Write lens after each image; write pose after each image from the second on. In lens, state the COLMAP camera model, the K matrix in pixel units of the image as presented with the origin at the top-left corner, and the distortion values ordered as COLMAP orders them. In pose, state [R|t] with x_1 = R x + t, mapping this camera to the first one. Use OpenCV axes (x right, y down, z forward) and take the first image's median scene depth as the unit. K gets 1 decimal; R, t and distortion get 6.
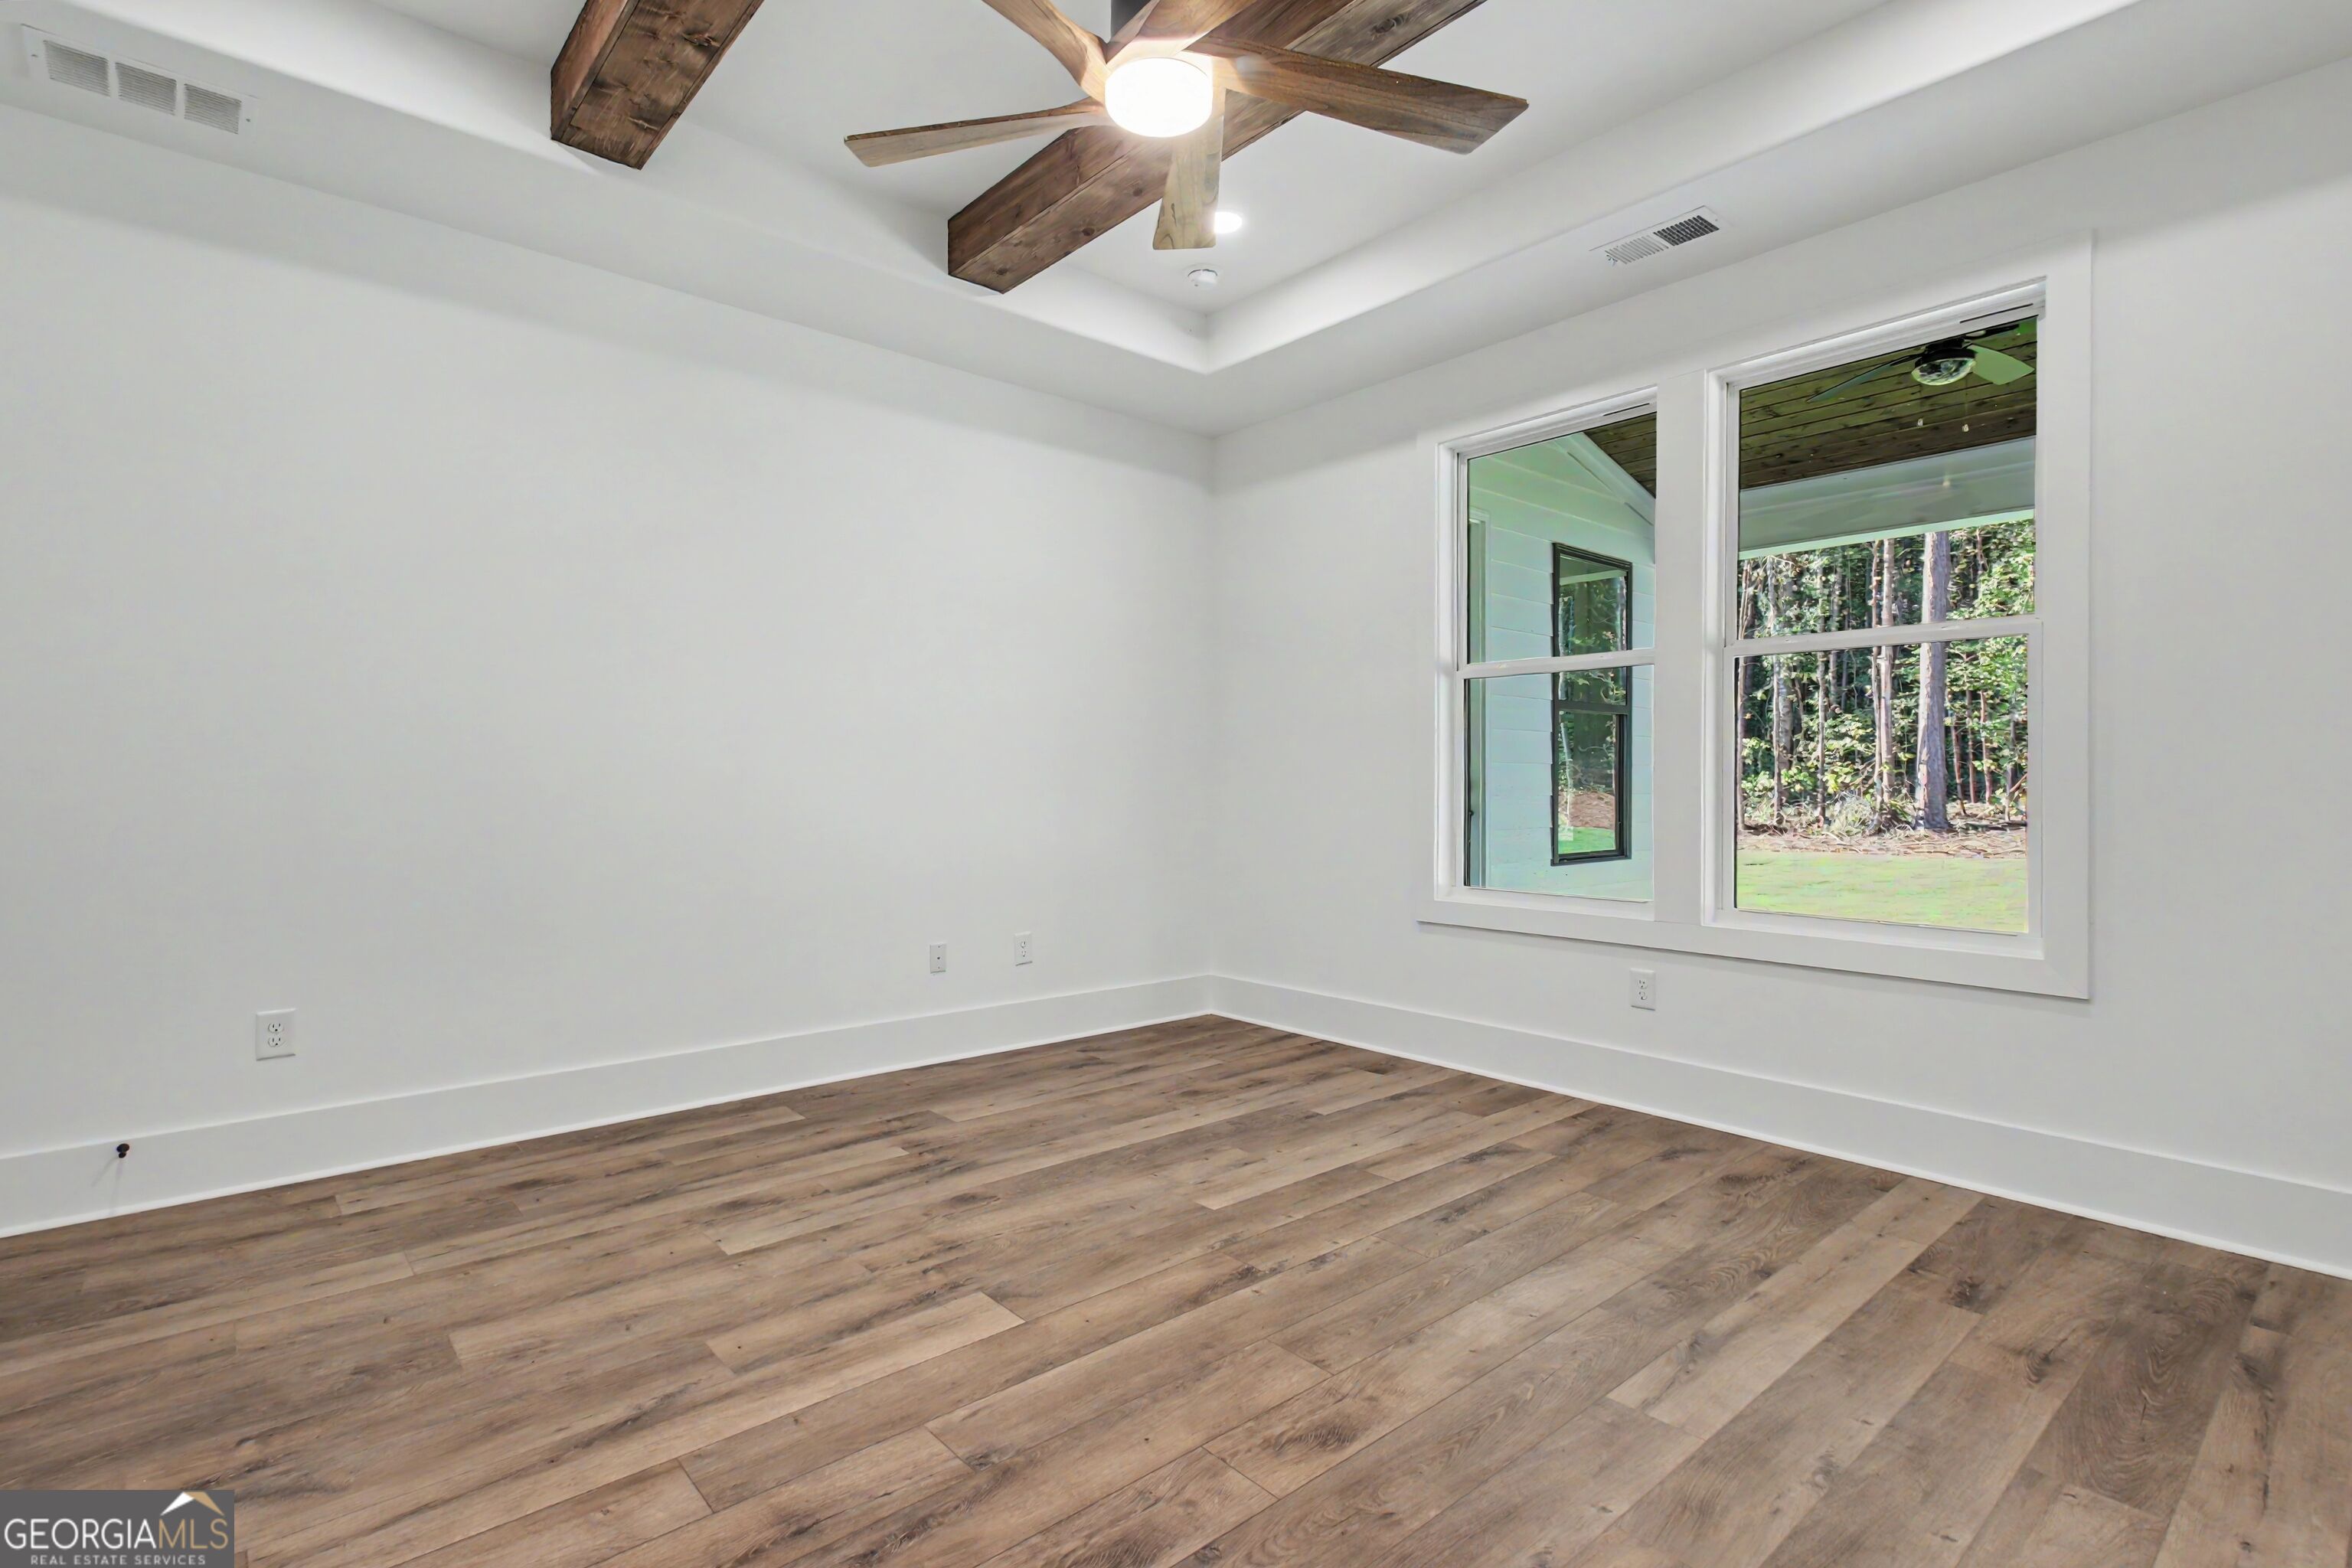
lens RADIAL K [[1112.3, 0, 1176.5], [0, 1112.3, 790.7], [0, 0, 1]] dist [0.006950, -0.000231]
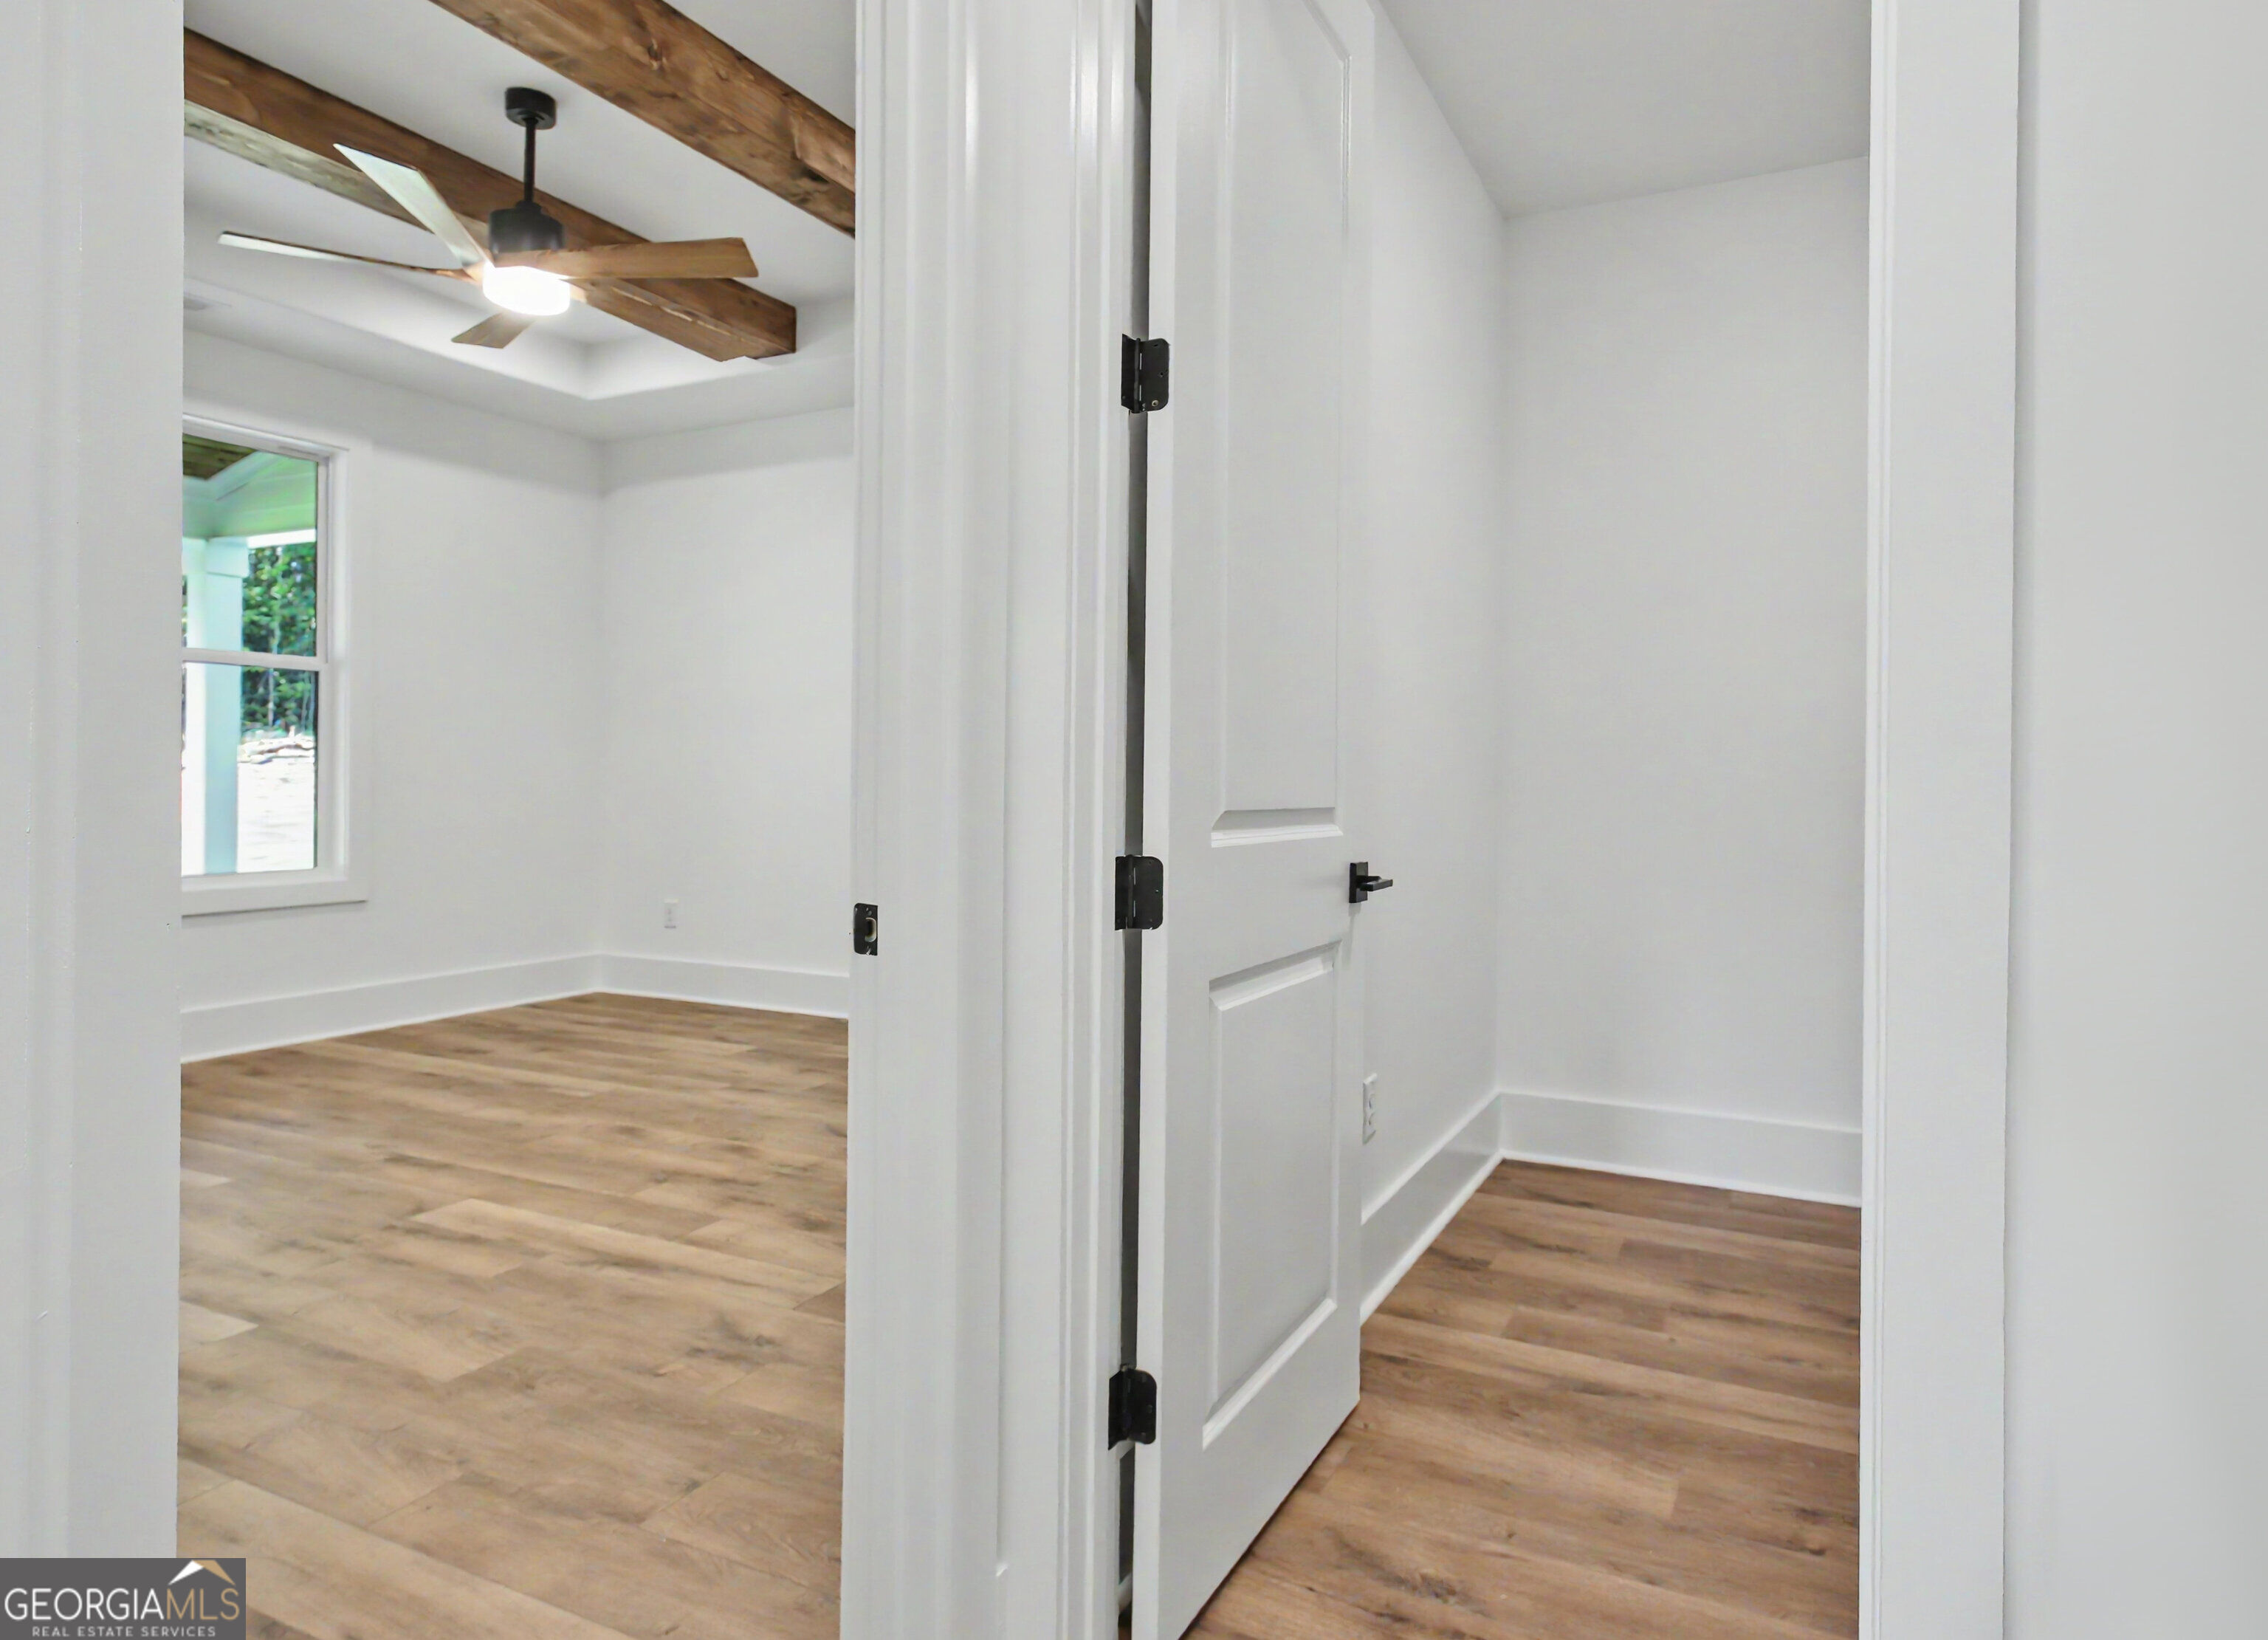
lens RADIAL K [[1345.0, 0, 1144.8], [0, 1345.0, 779.3], [0, 0, 1]] dist [0.007296, 0.001724]
pose [[-0.376540, -0.007536, 0.926370, -1.768820], [-0.000636, 0.999969, 0.007877, -0.010729], [-0.926400, 0.002377, -0.376533, 0.835204]]
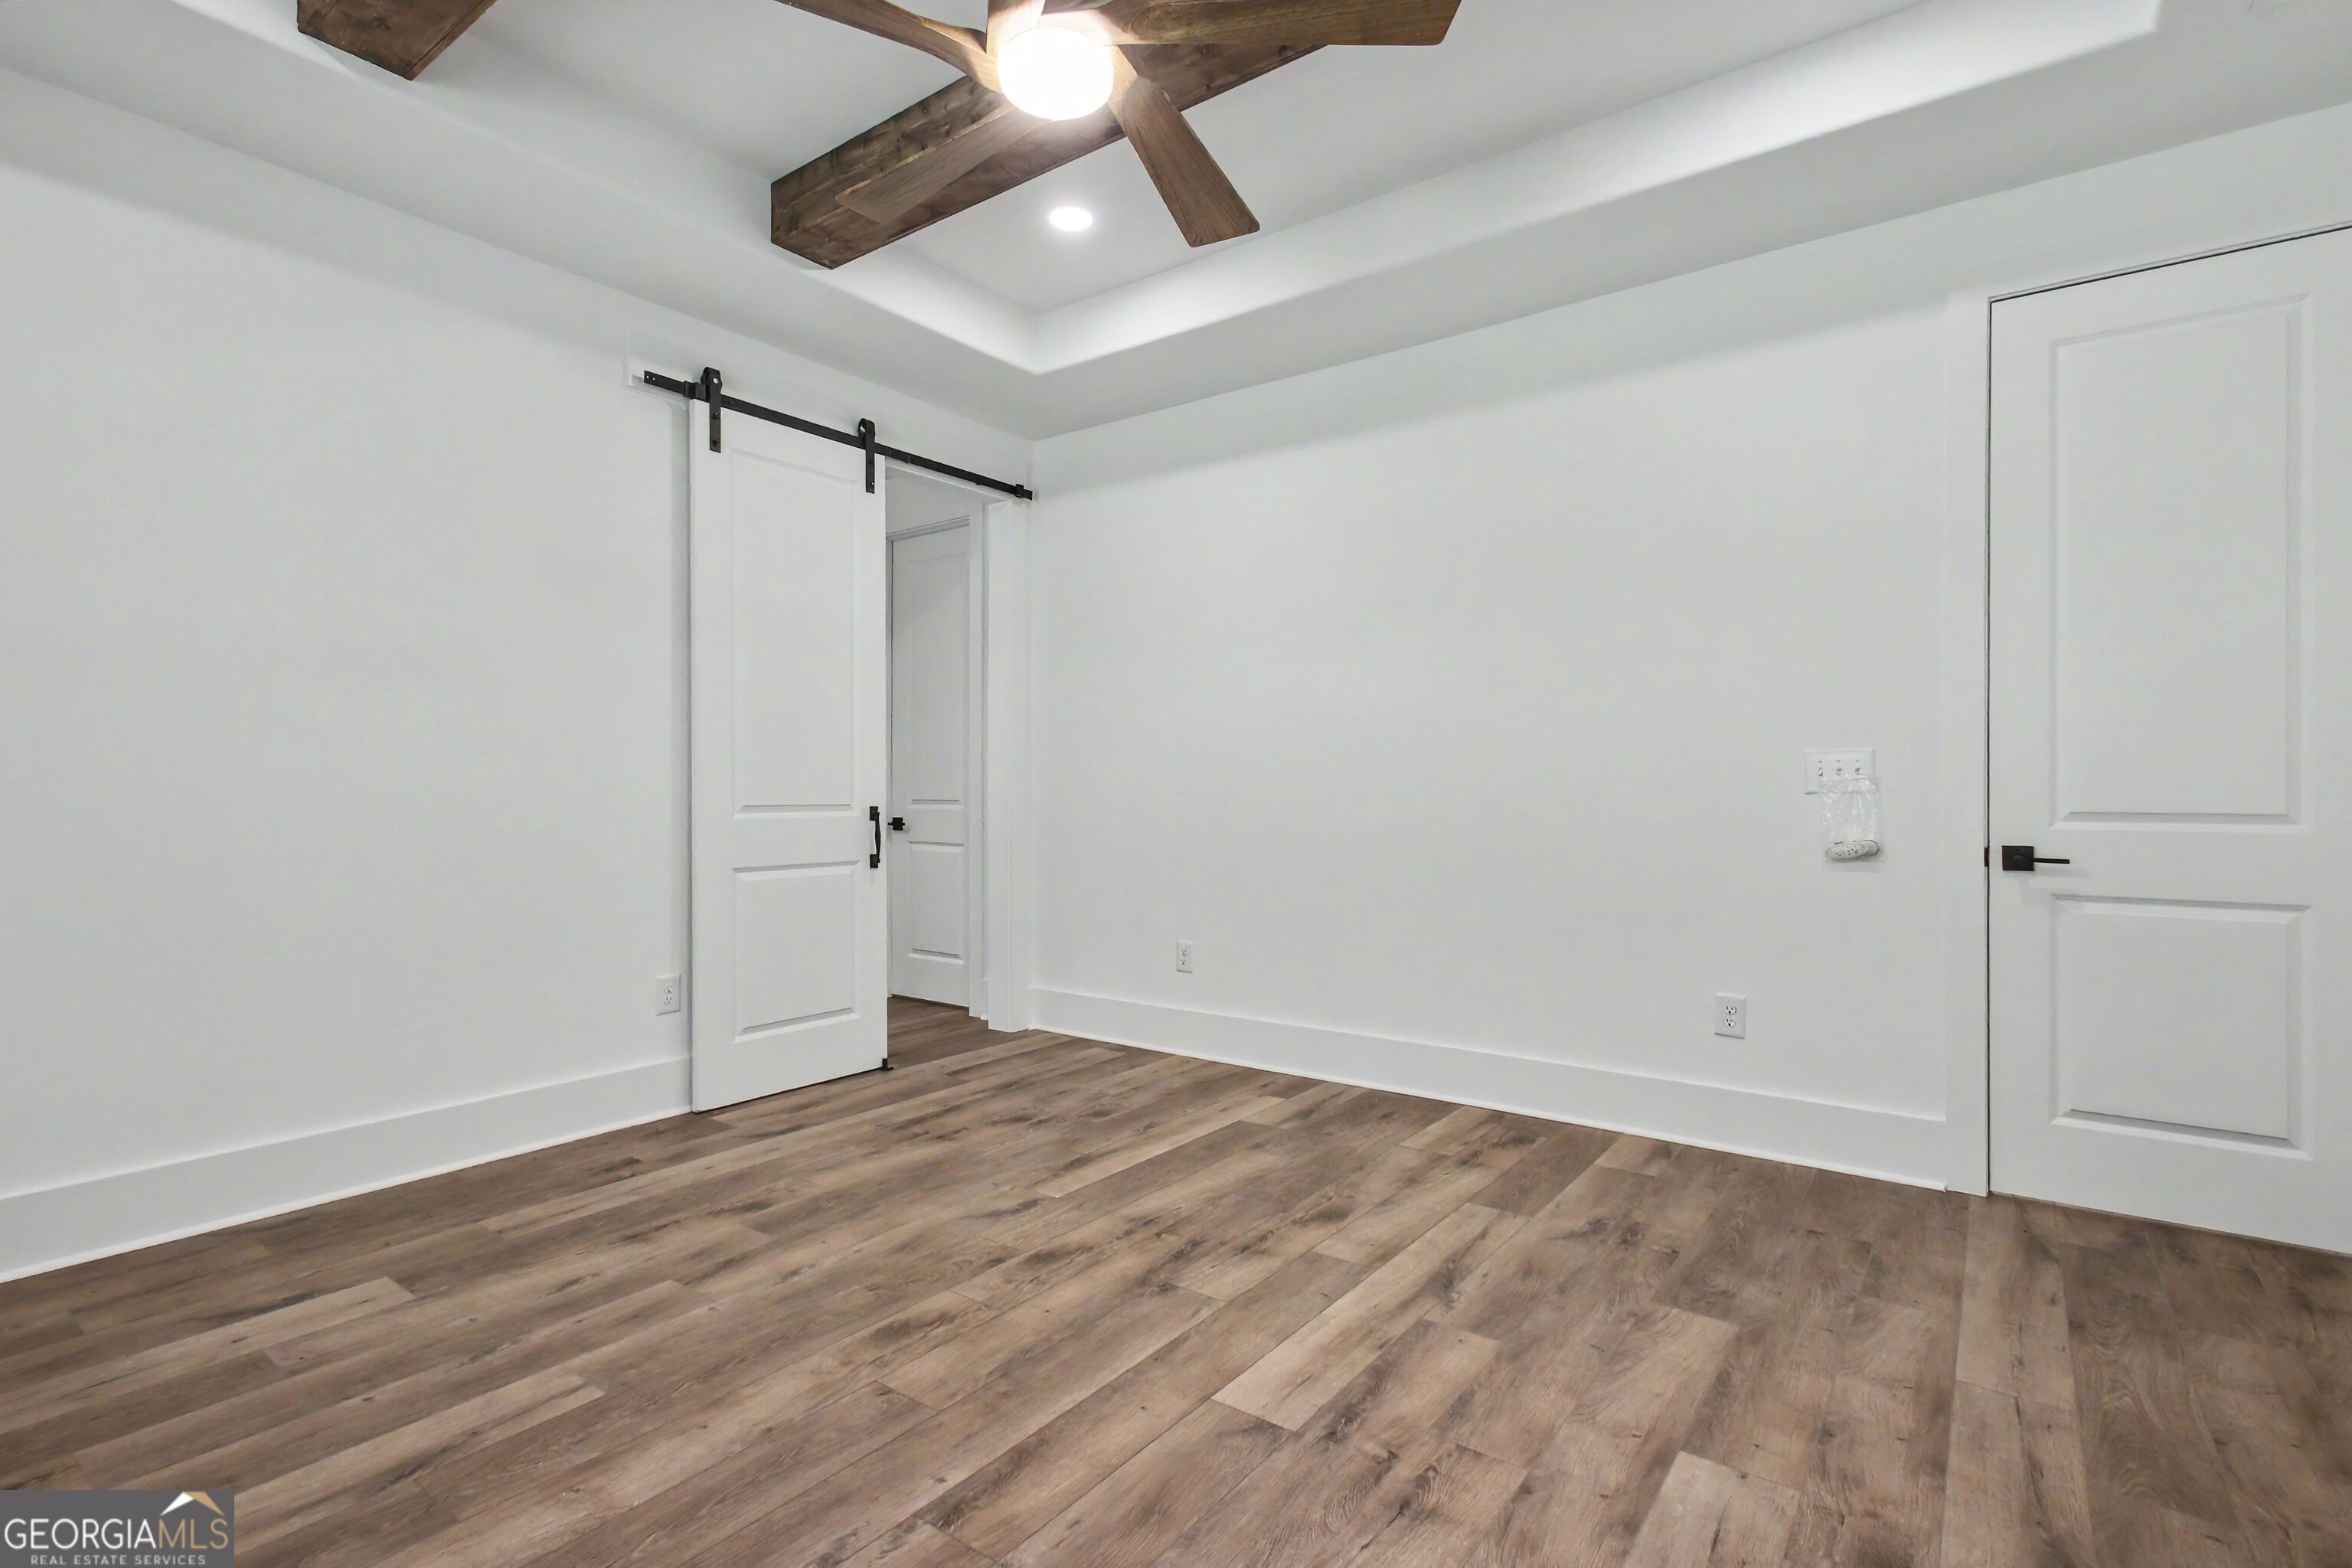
lens RADIAL K [[1112.3, 0, 1176.5], [0, 1112.3, 790.7], [0, 0, 1]] dist [0.006950, -0.000231]
pose [[-0.978183, -0.002477, -0.207730, 0.074957], [-0.004300, 0.999956, 0.008324, -0.017296], [0.207700, 0.009036, -0.978151, 1.795117]]
